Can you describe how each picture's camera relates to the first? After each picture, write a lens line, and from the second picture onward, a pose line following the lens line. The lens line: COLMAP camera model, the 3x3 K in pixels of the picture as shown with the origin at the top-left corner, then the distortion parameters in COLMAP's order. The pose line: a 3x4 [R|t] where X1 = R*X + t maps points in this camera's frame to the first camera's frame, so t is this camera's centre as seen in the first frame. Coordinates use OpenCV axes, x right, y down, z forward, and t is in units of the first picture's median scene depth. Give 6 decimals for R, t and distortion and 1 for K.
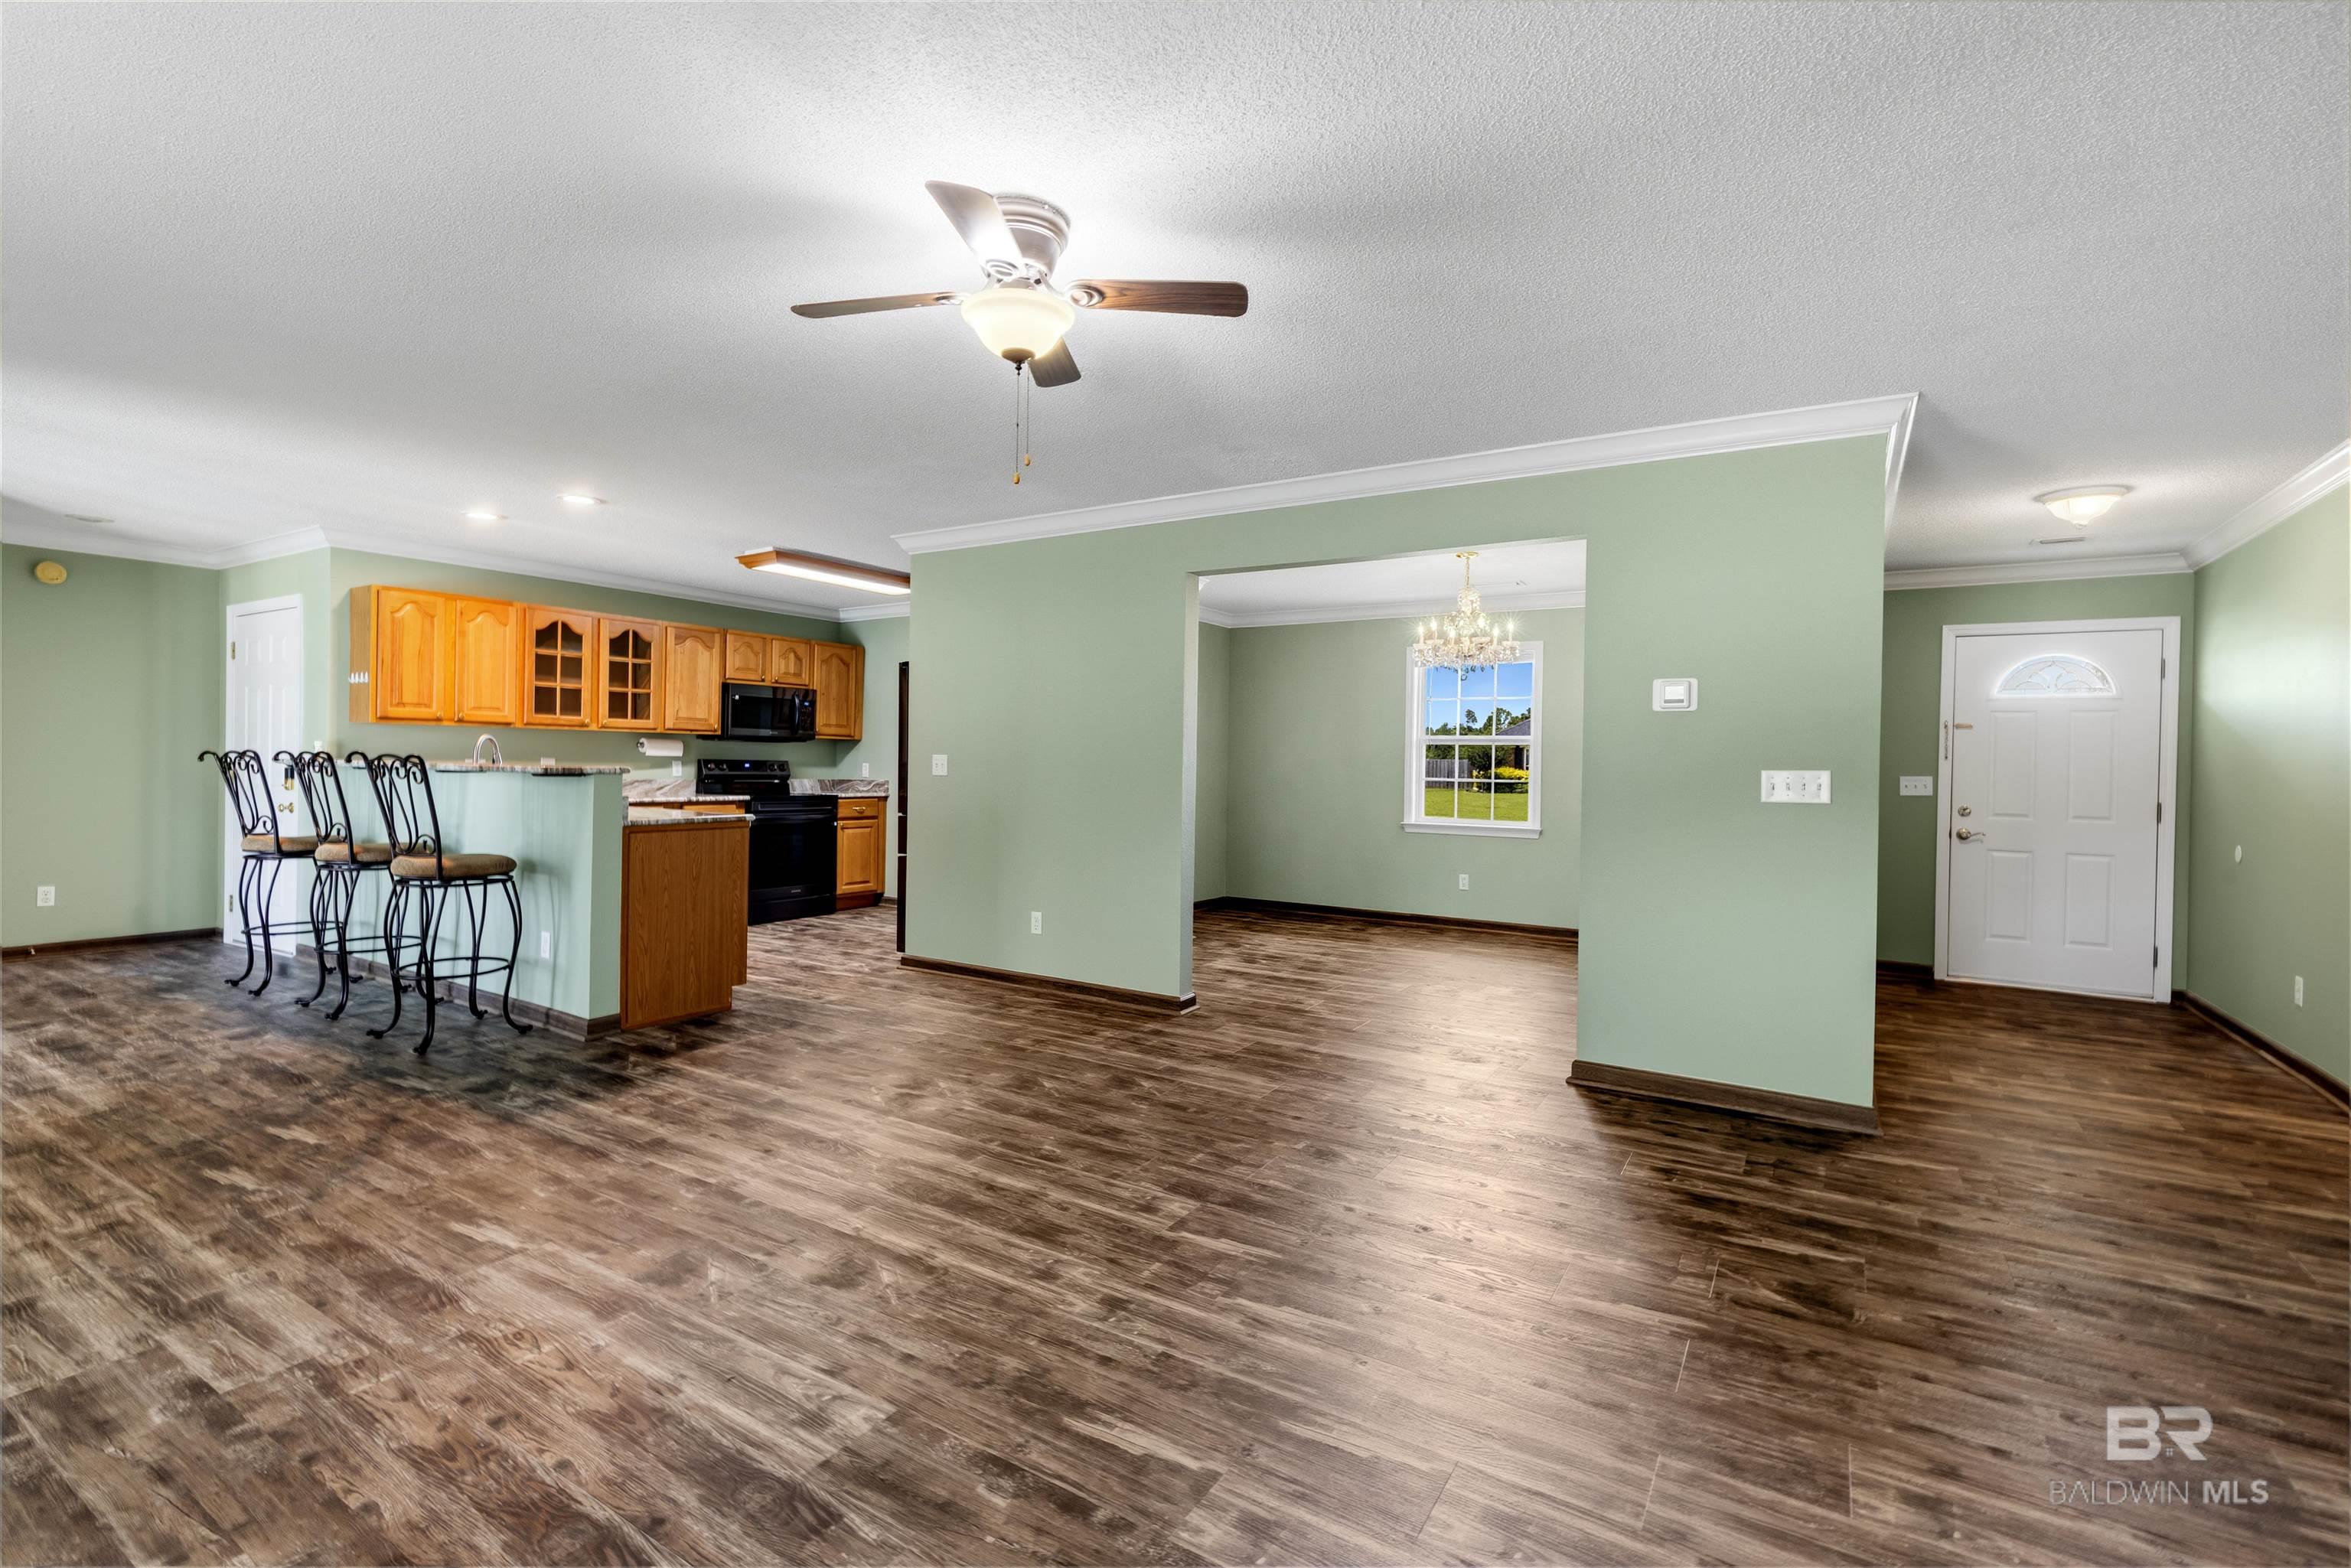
lens RADIAL K [[1073.7, 0, 1169.0], [0, 1073.7, 770.0], [0, 0, 1]] dist [0.006892, -0.000272]
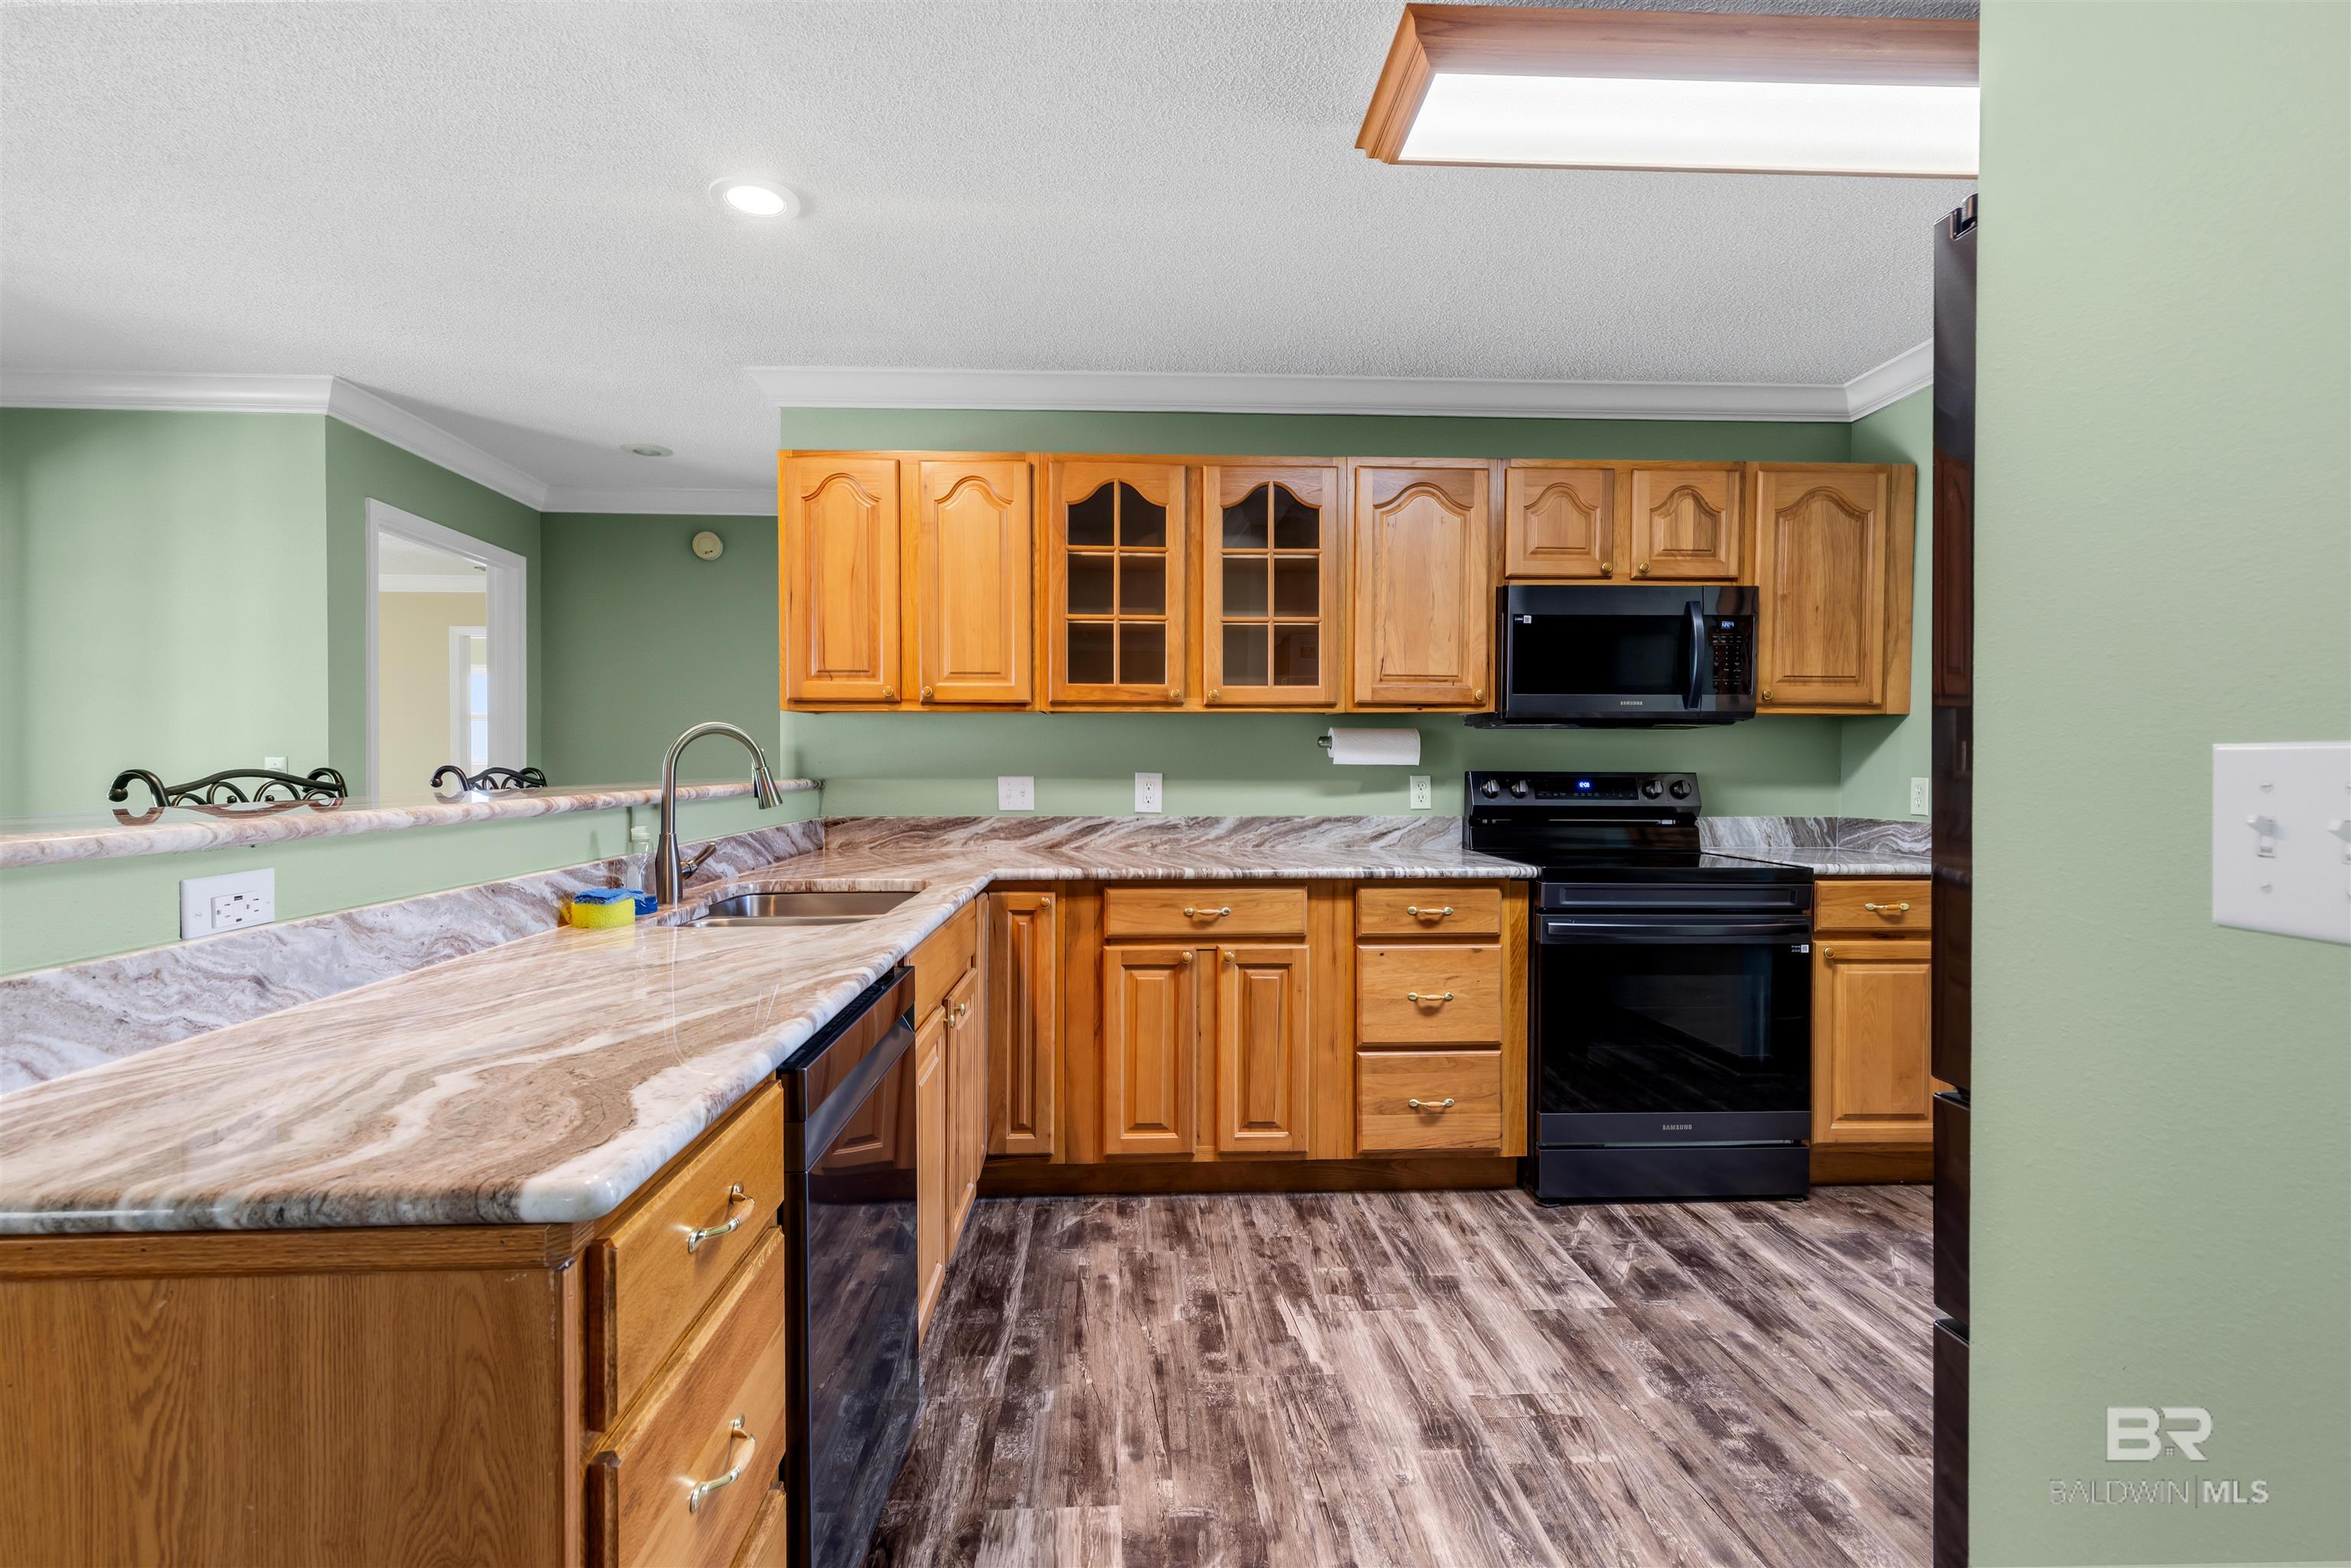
lens RADIAL K [[1073.7, 0, 1169.0], [0, 1073.7, 770.0], [0, 0, 1]] dist [0.006892, -0.000272]
pose [[0.563380, -0.009222, -0.826146, -0.156515], [0.004435, 0.999957, -0.008139, -0.008205], [0.826186, 0.000921, 0.563397, 0.728513]]
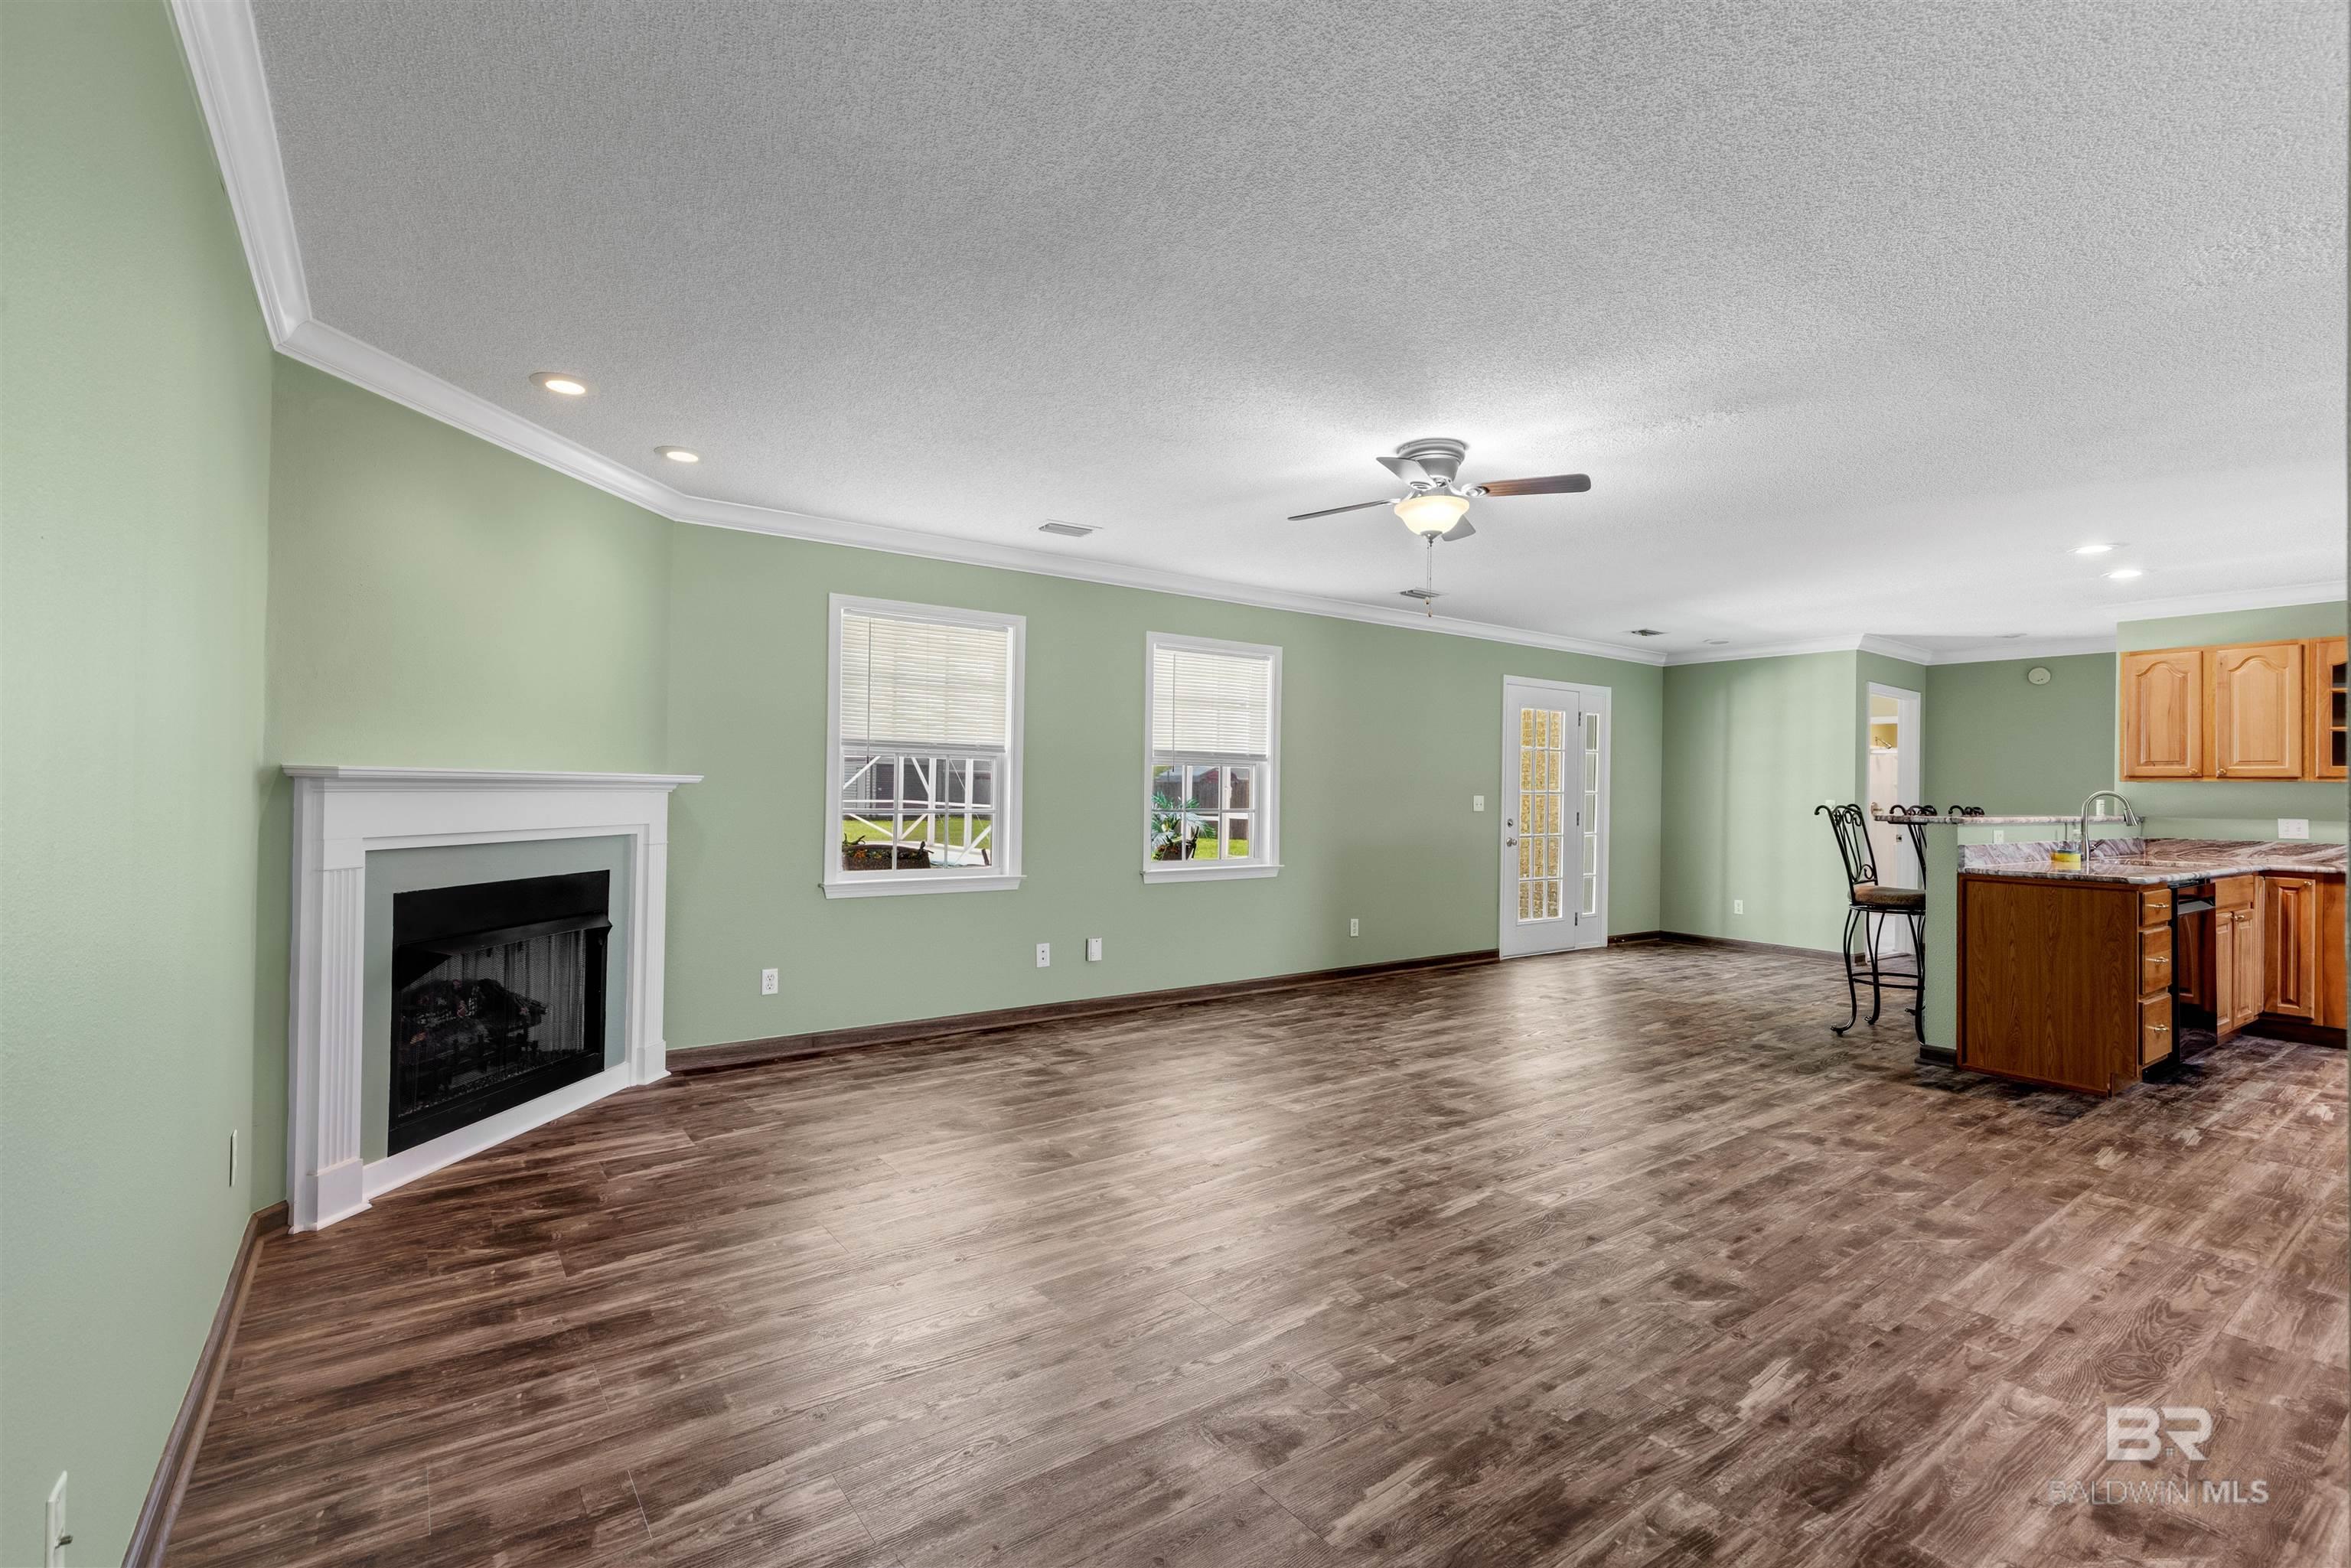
lens RADIAL K [[1073.7, 0, 1169.0], [0, 1073.7, 770.0], [0, 0, 1]] dist [0.006892, -0.000272]
pose [[-0.386192, -0.038139, -0.921630, 0.522123], [-0.026767, 0.999187, -0.030133, 0.001840], [0.922030, 0.013032, -0.386899, 0.462115]]
